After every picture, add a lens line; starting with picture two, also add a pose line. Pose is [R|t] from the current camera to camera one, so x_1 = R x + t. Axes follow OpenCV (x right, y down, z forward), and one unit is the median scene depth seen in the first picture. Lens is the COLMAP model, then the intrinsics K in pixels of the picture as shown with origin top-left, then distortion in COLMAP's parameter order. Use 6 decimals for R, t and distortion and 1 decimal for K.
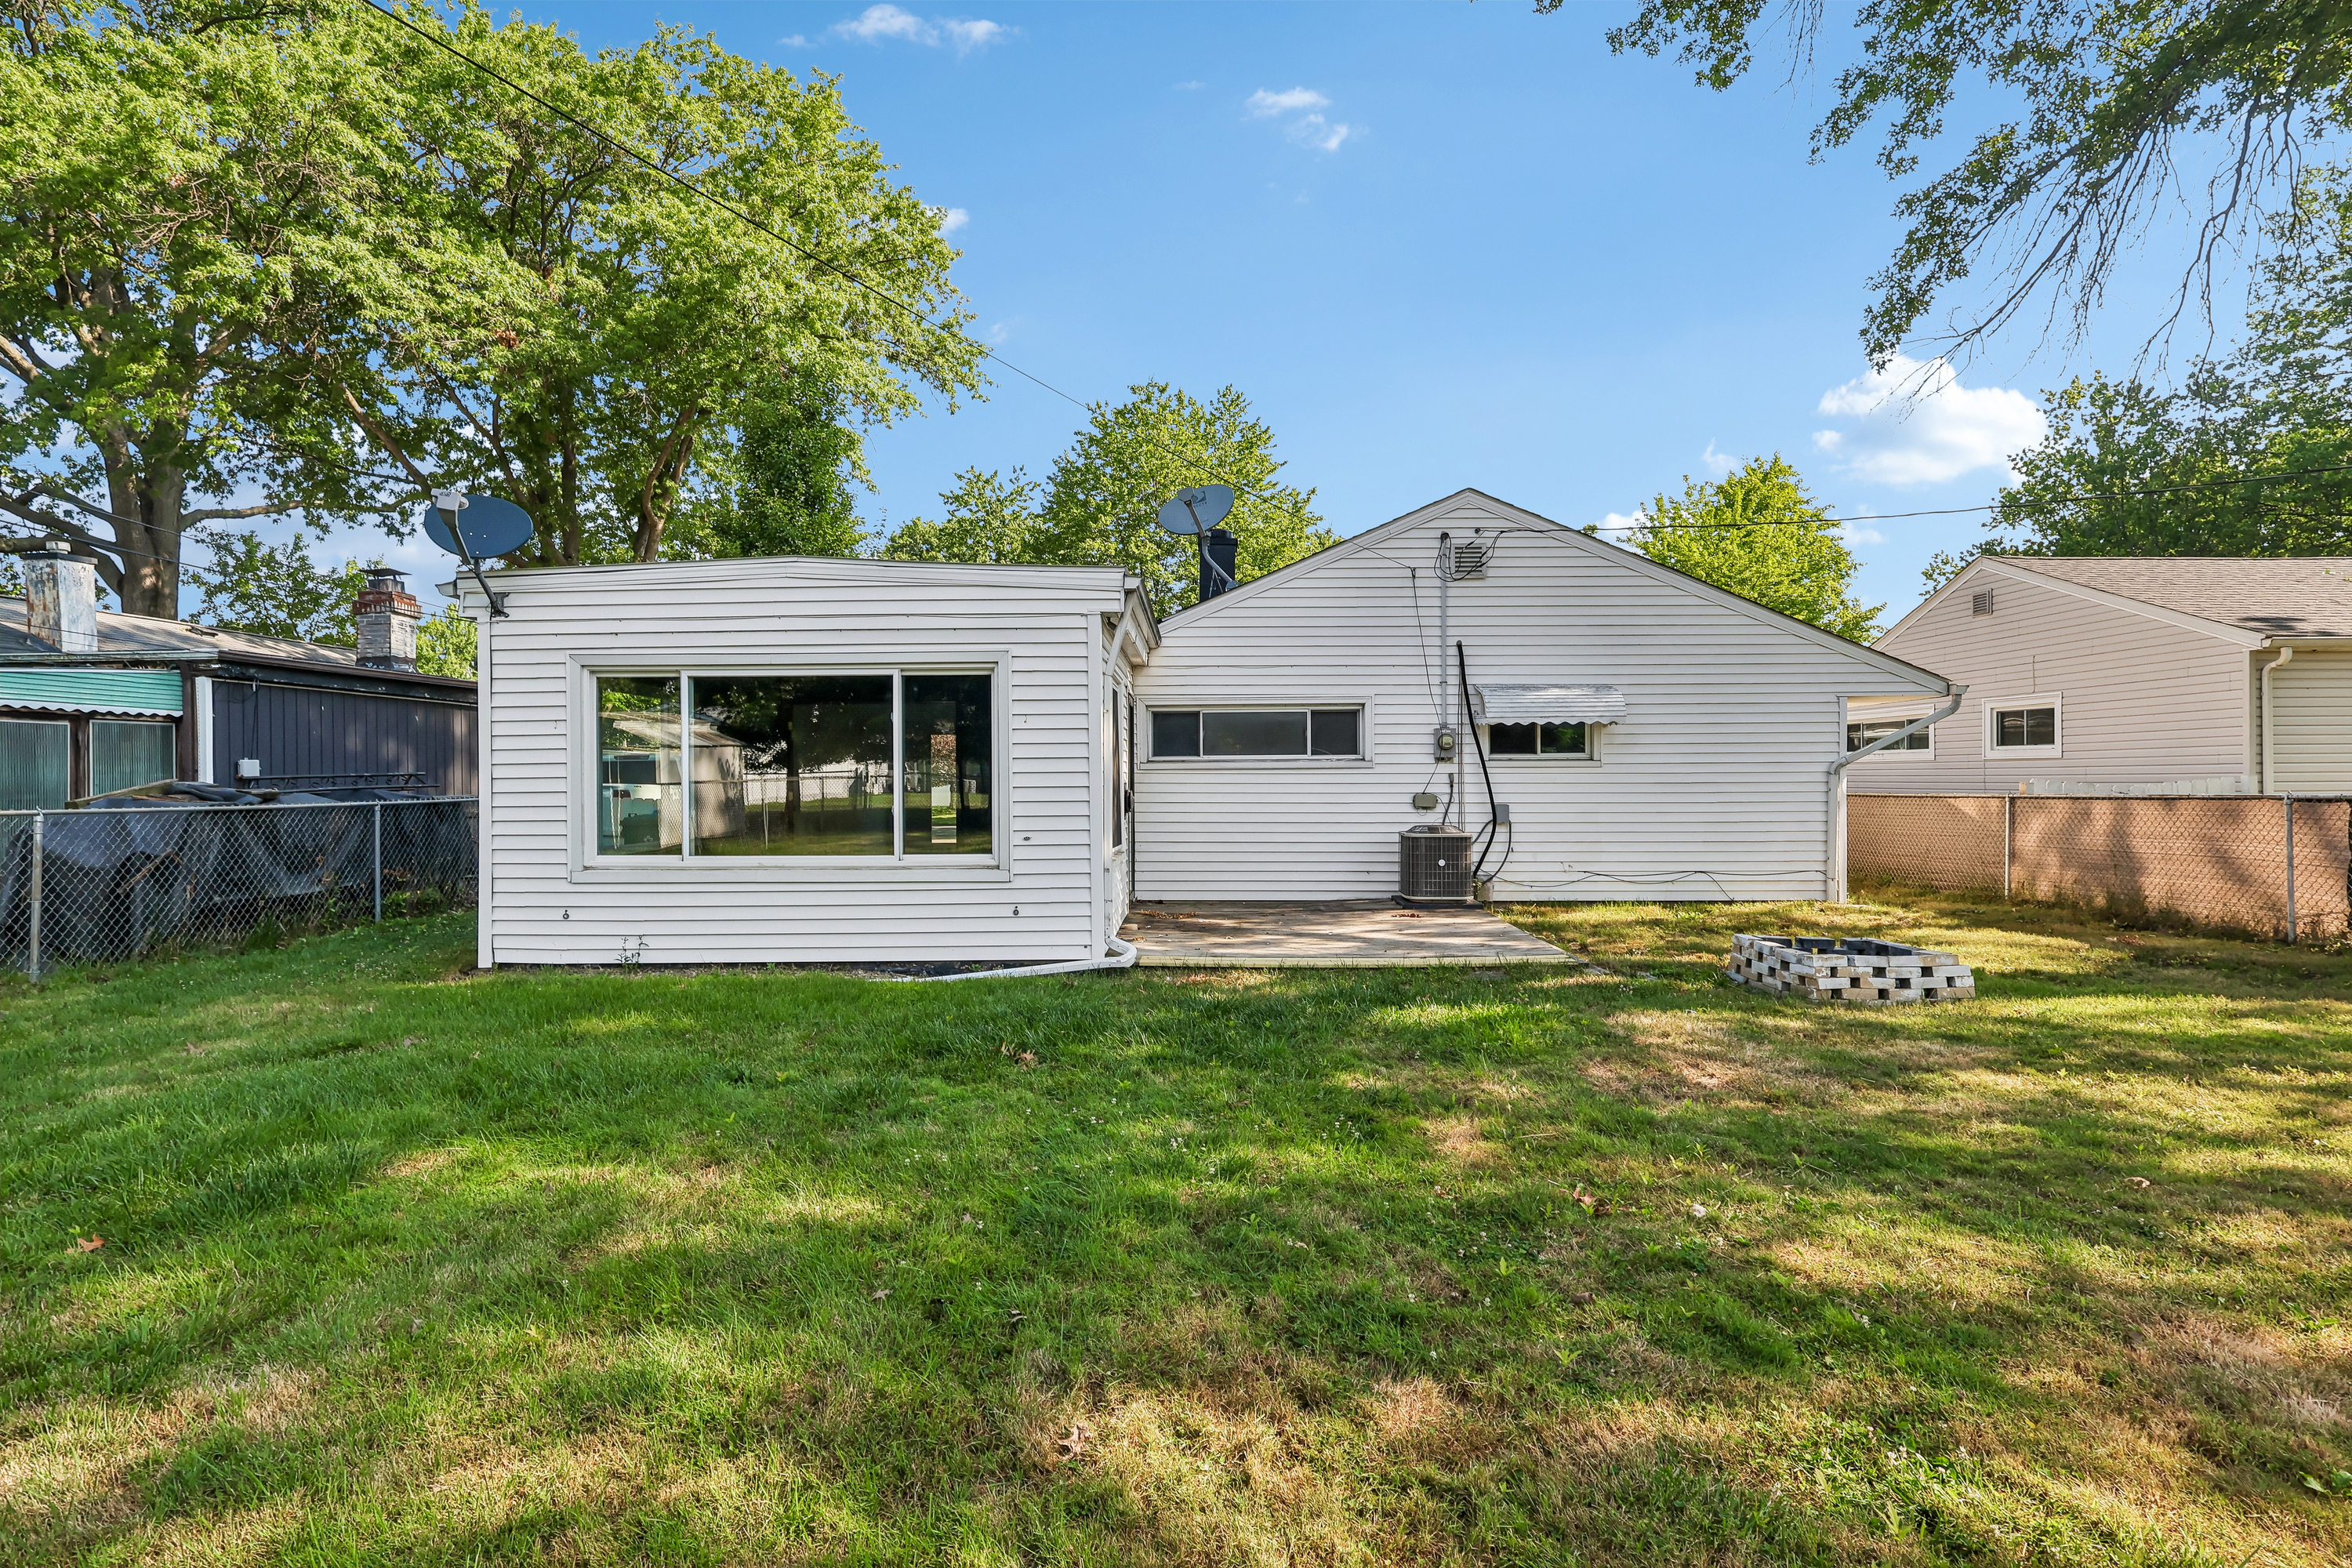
lens RADIAL K [[1113.8, 0, 1176.5], [0, 1113.8, 781.1], [0, 0, 1]] dist [0.000442, -0.000375]
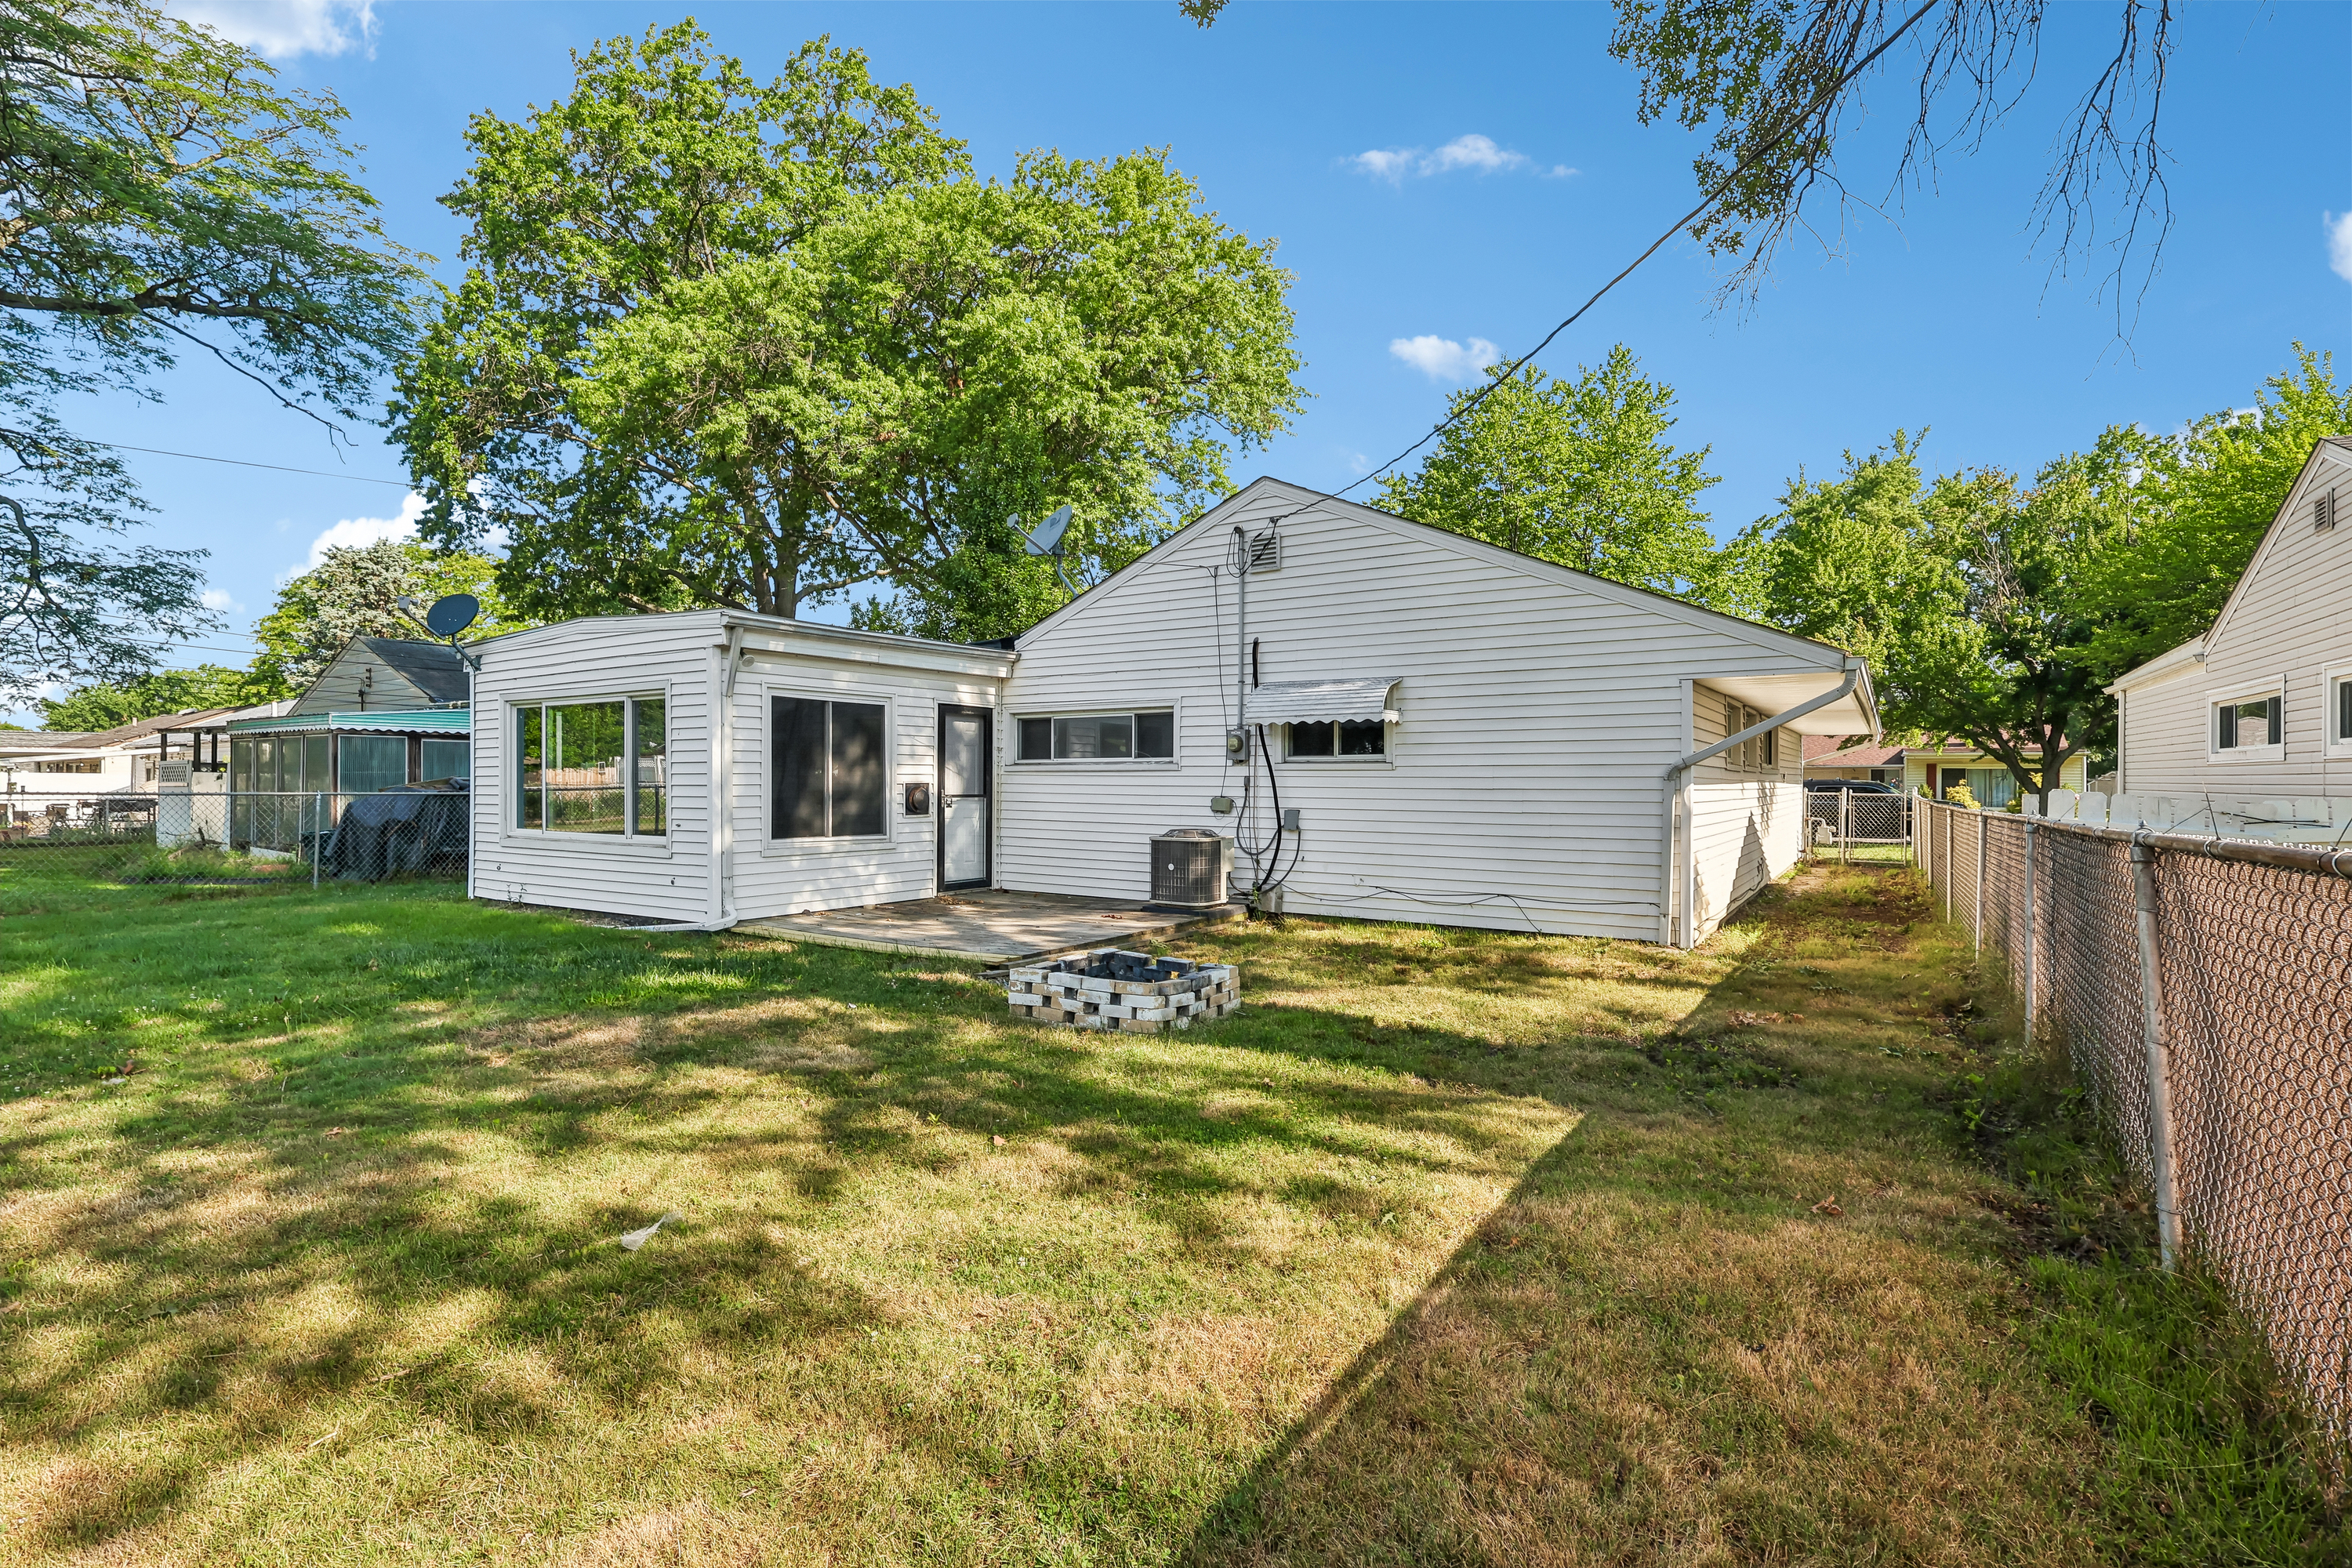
lens RADIAL K [[1113.8, 0, 1173.2], [0, 1113.8, 777.3], [0, 0, 1]] dist [0.000442, -0.000375]
pose [[0.841383, 0.005751, -0.540409, 0.713846], [-0.007707, 0.999969, -0.001357, -0.004274], [0.540385, 0.005306, 0.841401, 0.158087]]
